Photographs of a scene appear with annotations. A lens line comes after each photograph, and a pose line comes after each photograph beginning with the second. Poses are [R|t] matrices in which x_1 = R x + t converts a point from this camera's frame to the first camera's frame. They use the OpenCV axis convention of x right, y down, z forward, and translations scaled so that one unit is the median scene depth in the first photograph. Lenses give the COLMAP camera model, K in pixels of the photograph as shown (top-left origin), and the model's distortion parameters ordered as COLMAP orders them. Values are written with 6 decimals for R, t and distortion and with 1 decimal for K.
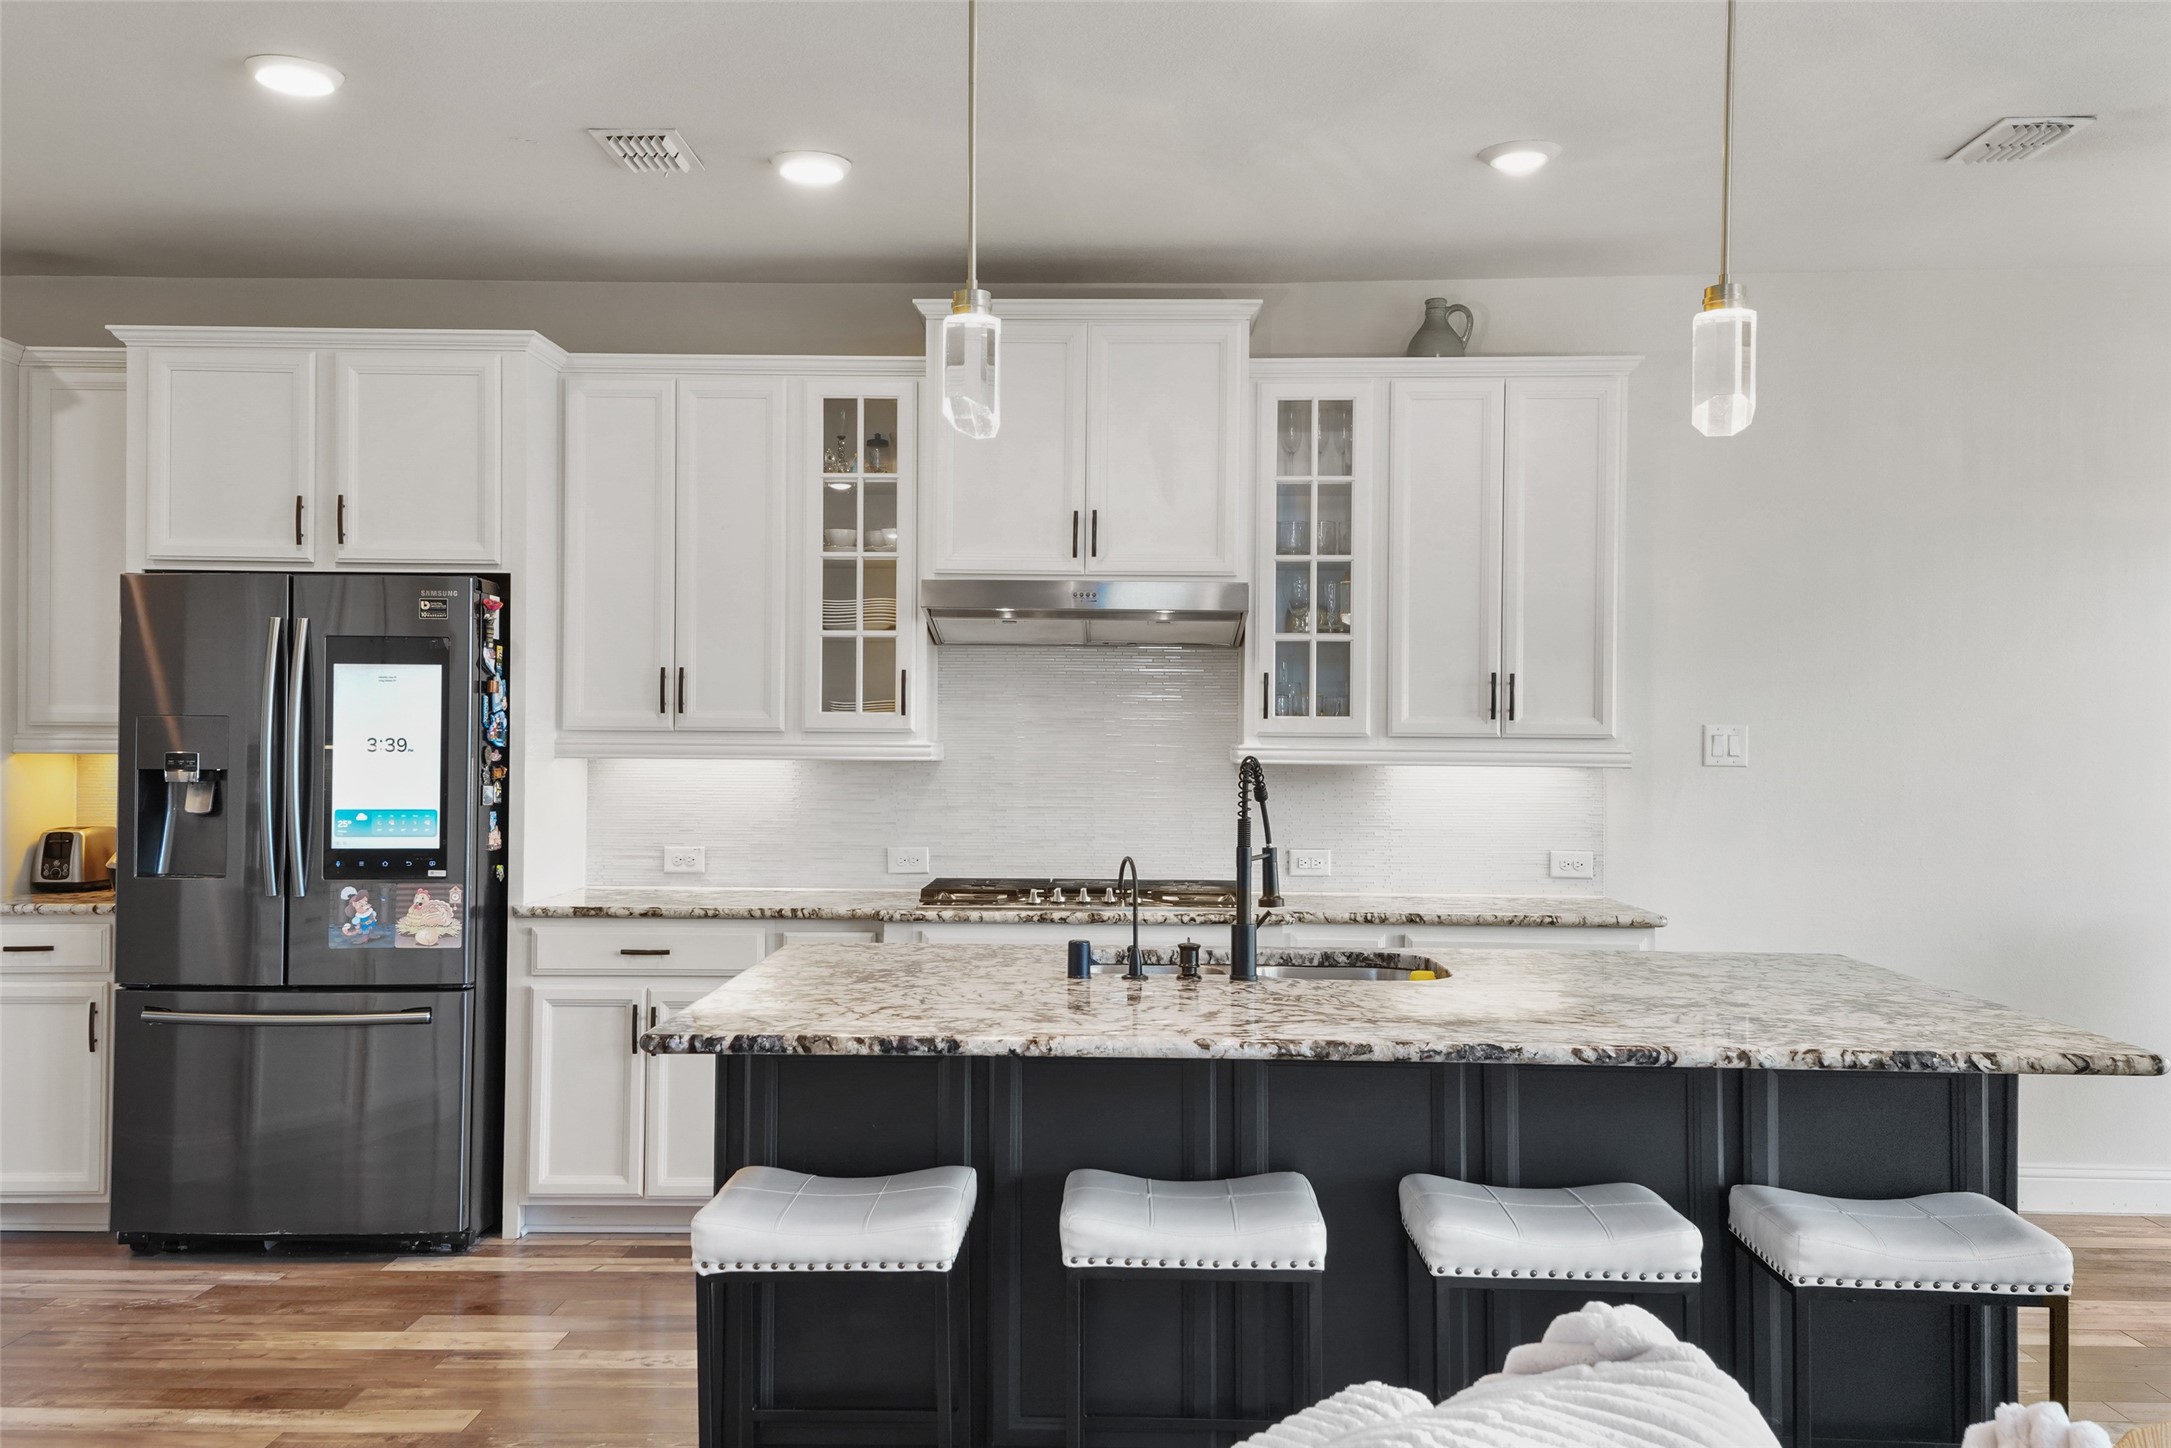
lens RADIAL K [[1938.6, 0, 1081.4], [0, 1938.6, 715.0], [0, 0, 1]] dist [0.097437, -0.017100]
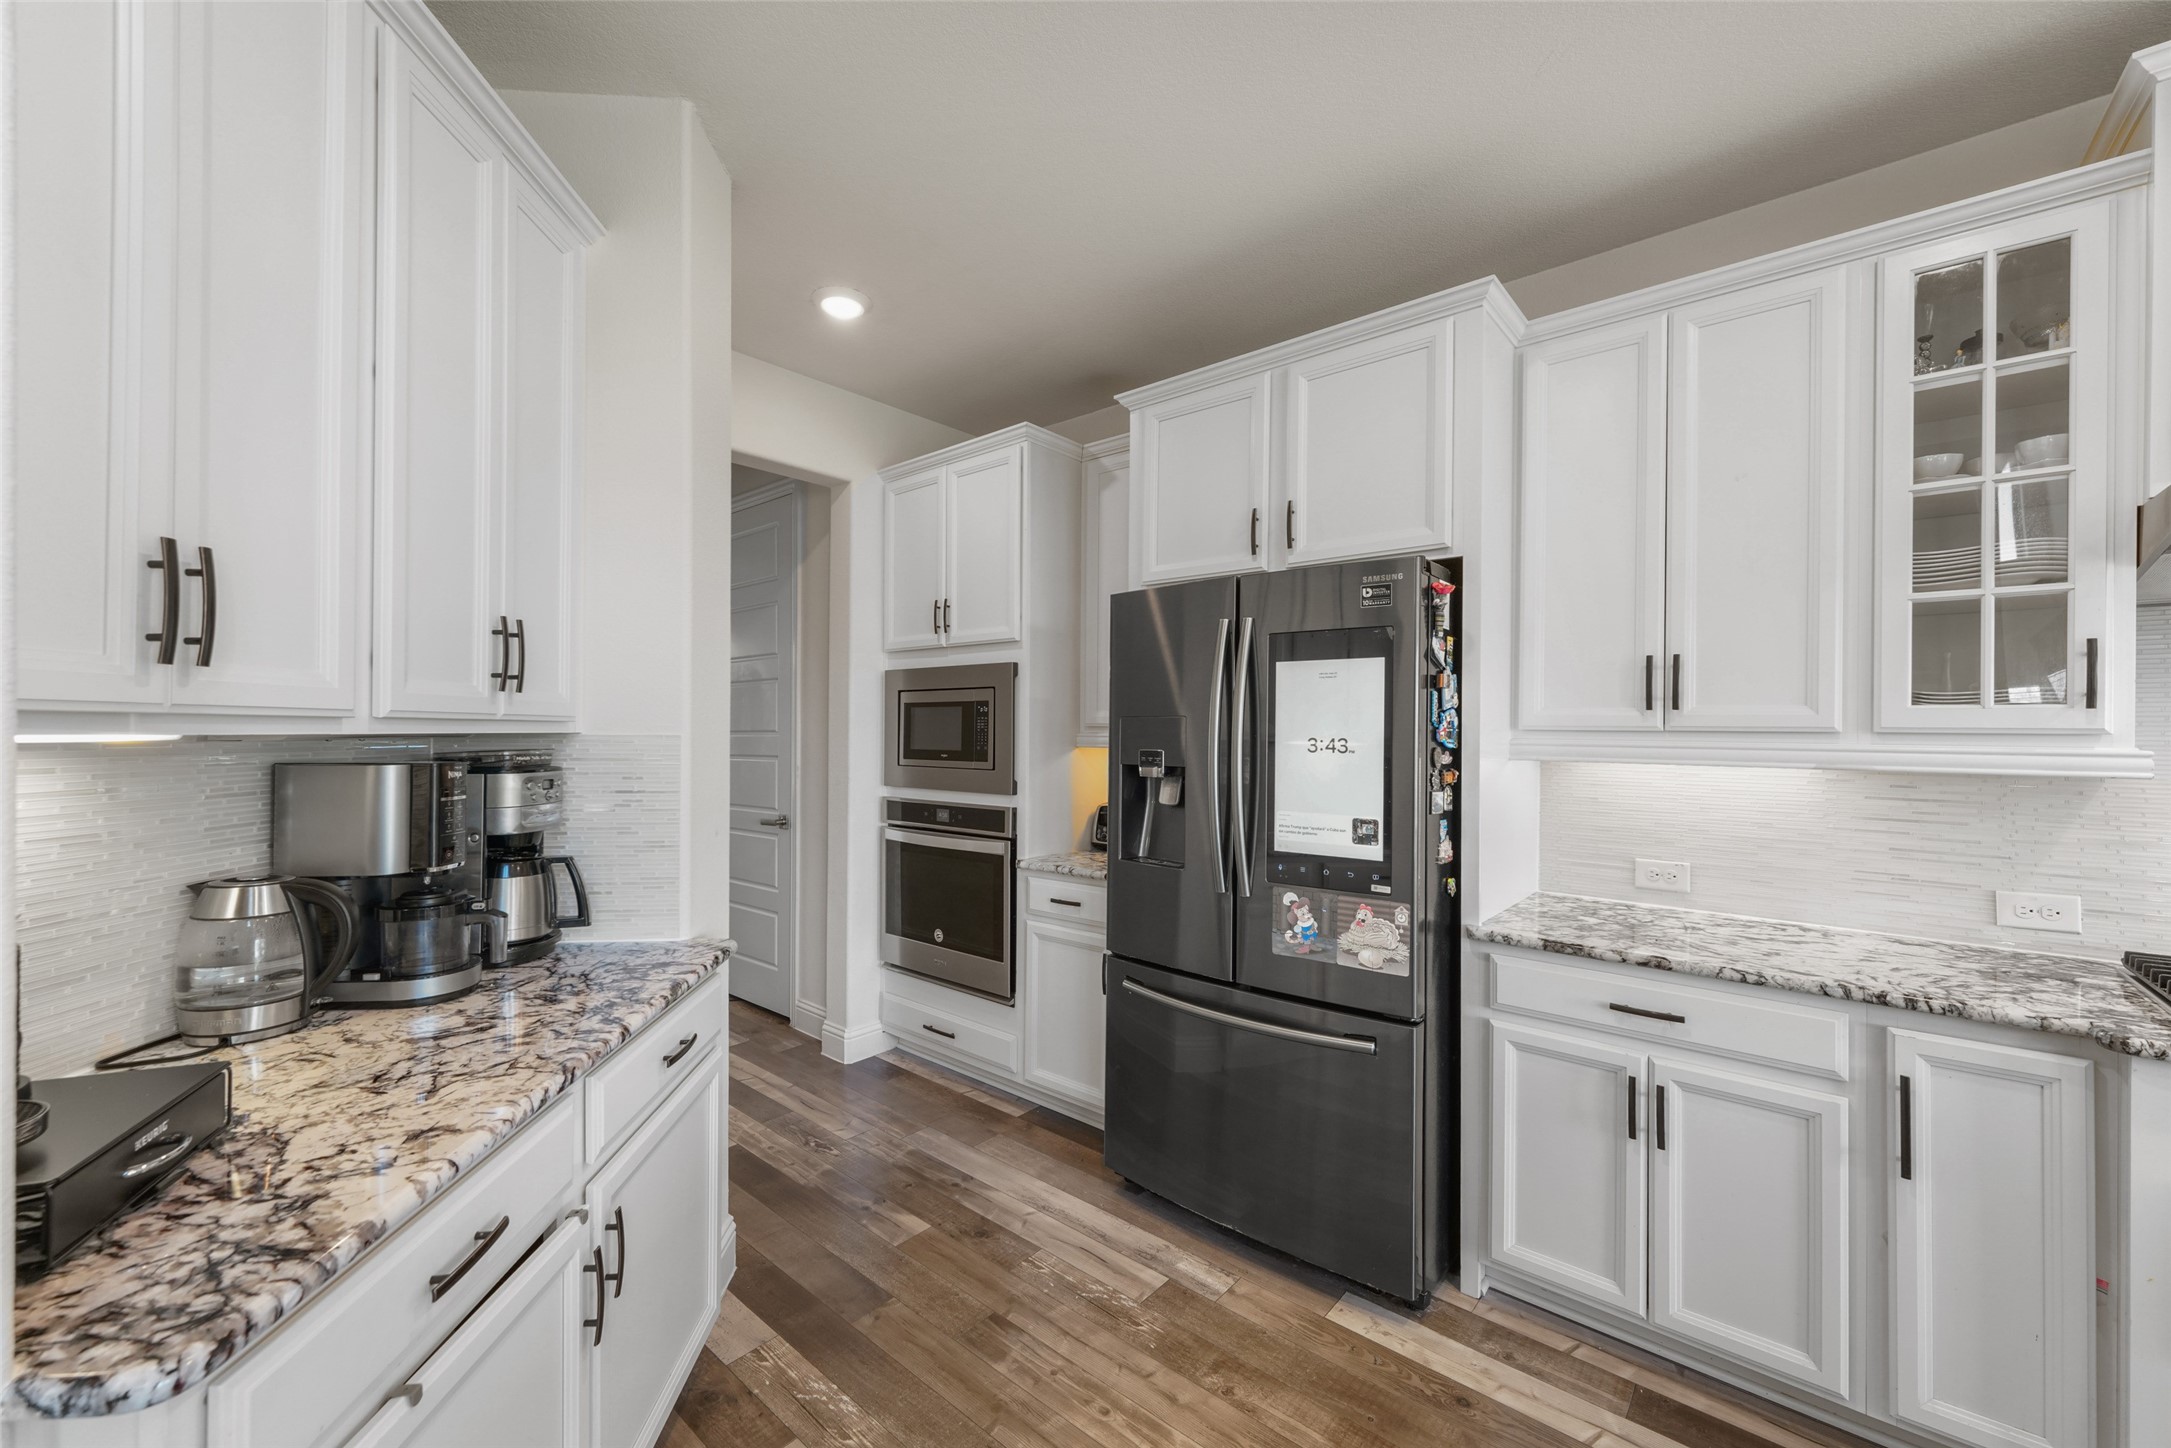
lens RADIAL K [[855.5, 0, 1063.4], [0, 855.5, 728.6], [0, 0, 1]] dist [0.007149, -0.002214]
pose [[0.768781, -0.000976, -0.639511, -0.180625], [0.003599, 0.999990, 0.002800, 0.005269], [0.639502, -0.004454, 0.768777, 0.576961]]
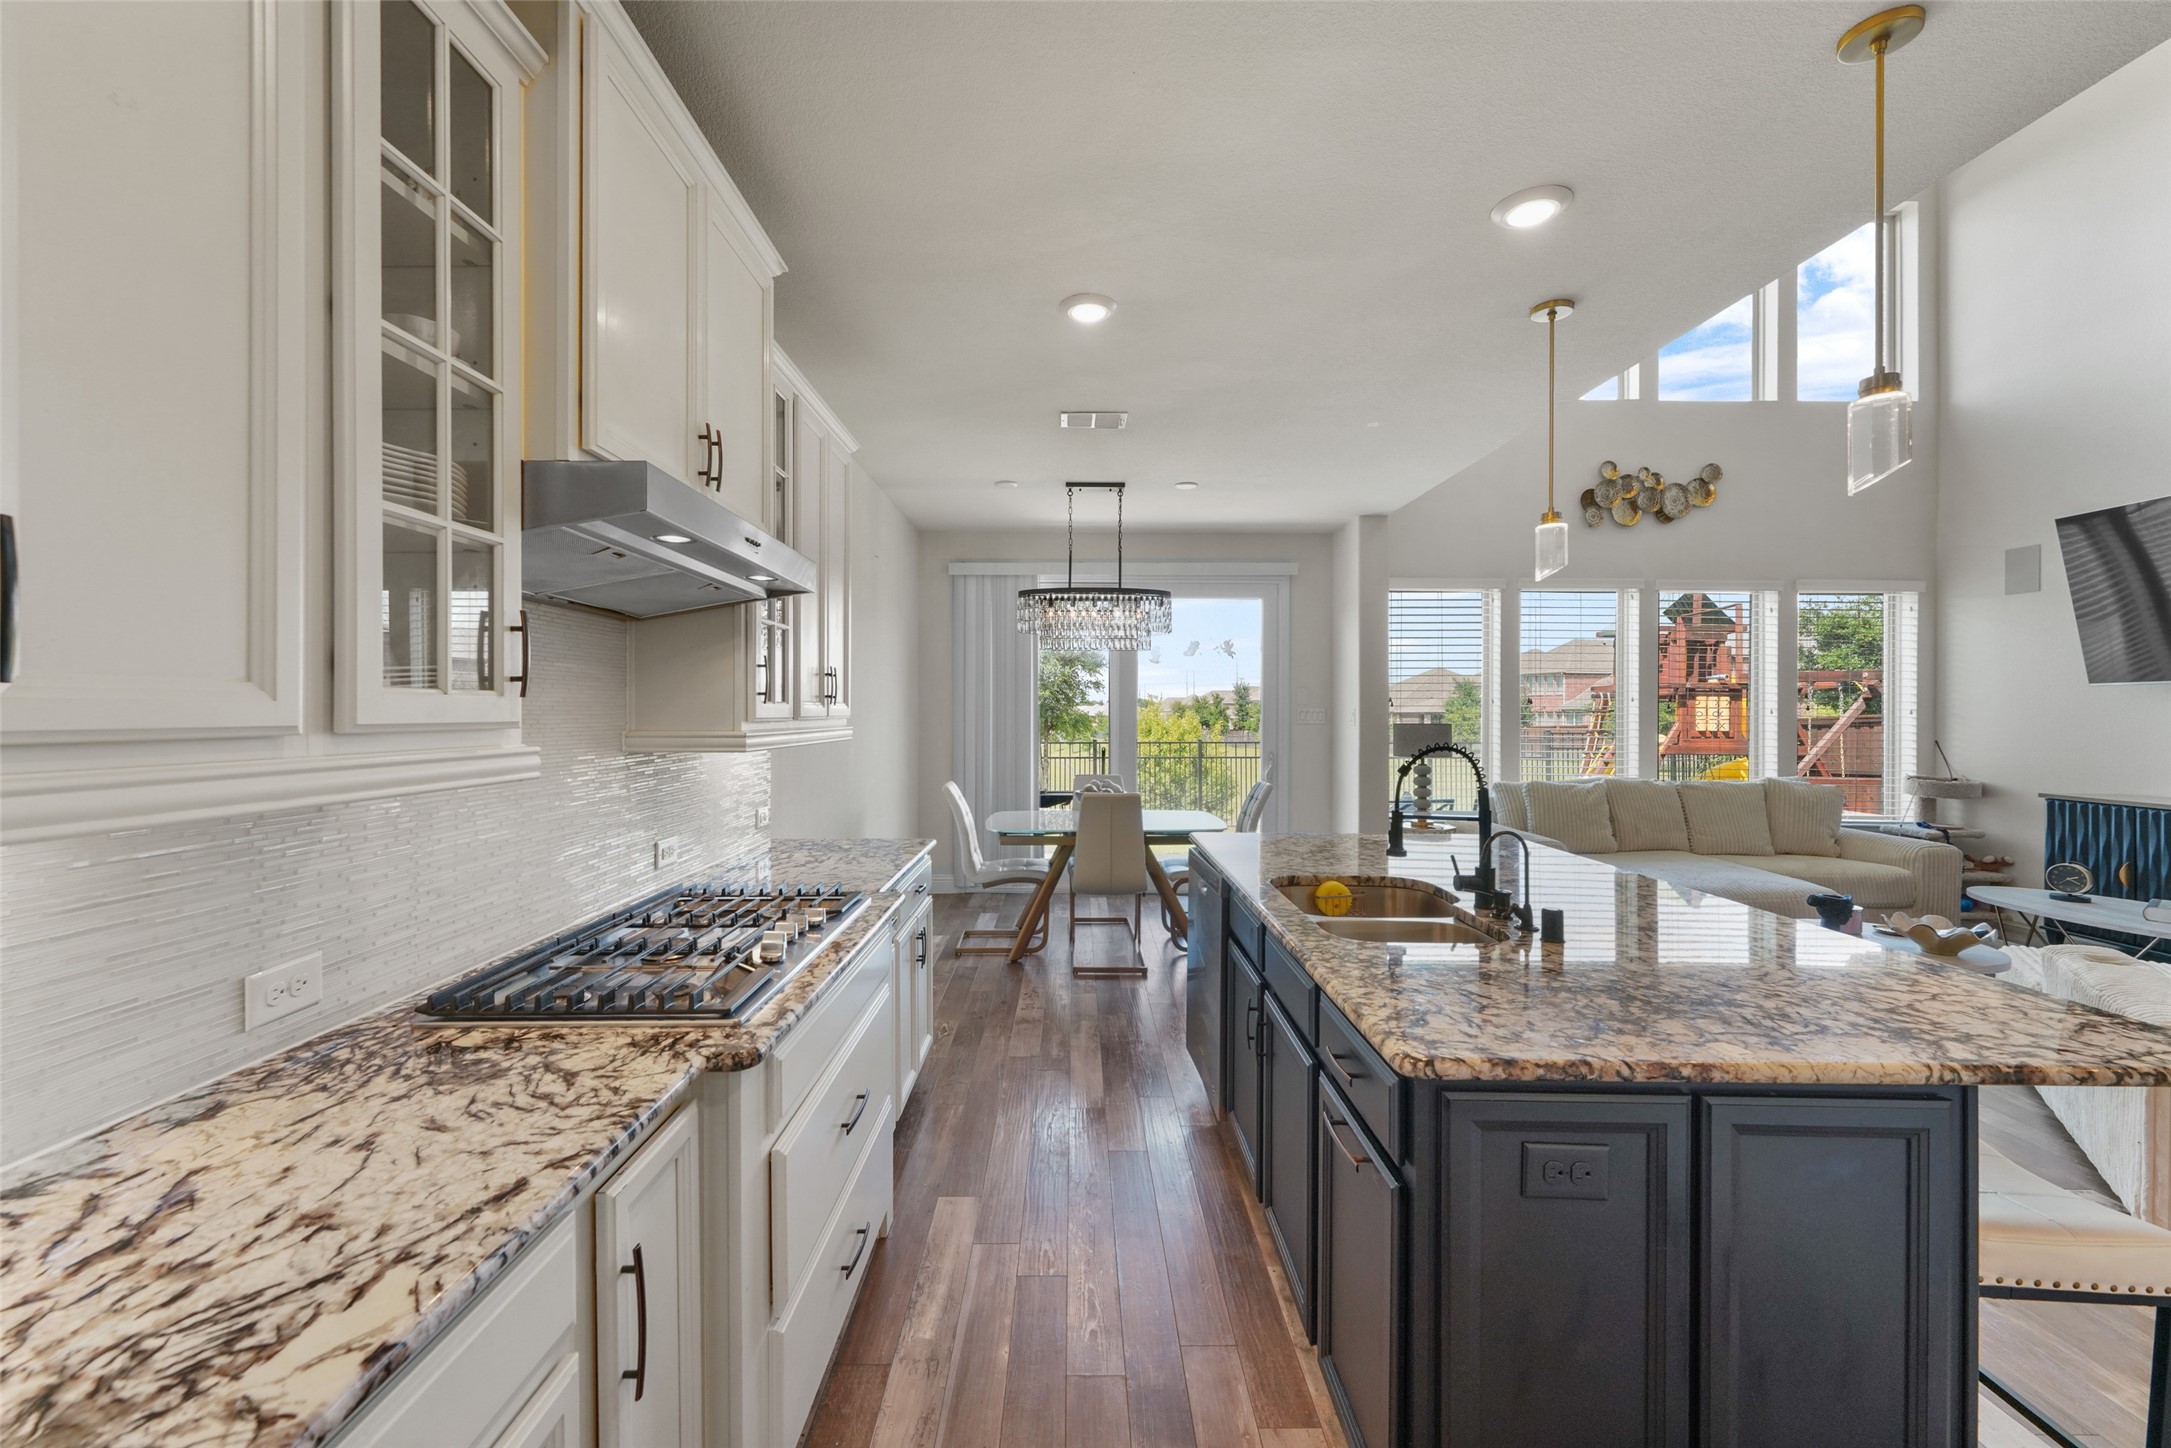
lens RADIAL K [[855.5, 0, 1075.1], [0, 855.5, 708.2], [0, 0, 1]] dist [0.007149, -0.002214]
pose [[-0.022690, -0.007180, 0.999717, -0.345036], [-0.012958, 0.999892, 0.006887, -0.000704], [-0.999659, -0.012798, -0.022781, 0.891848]]
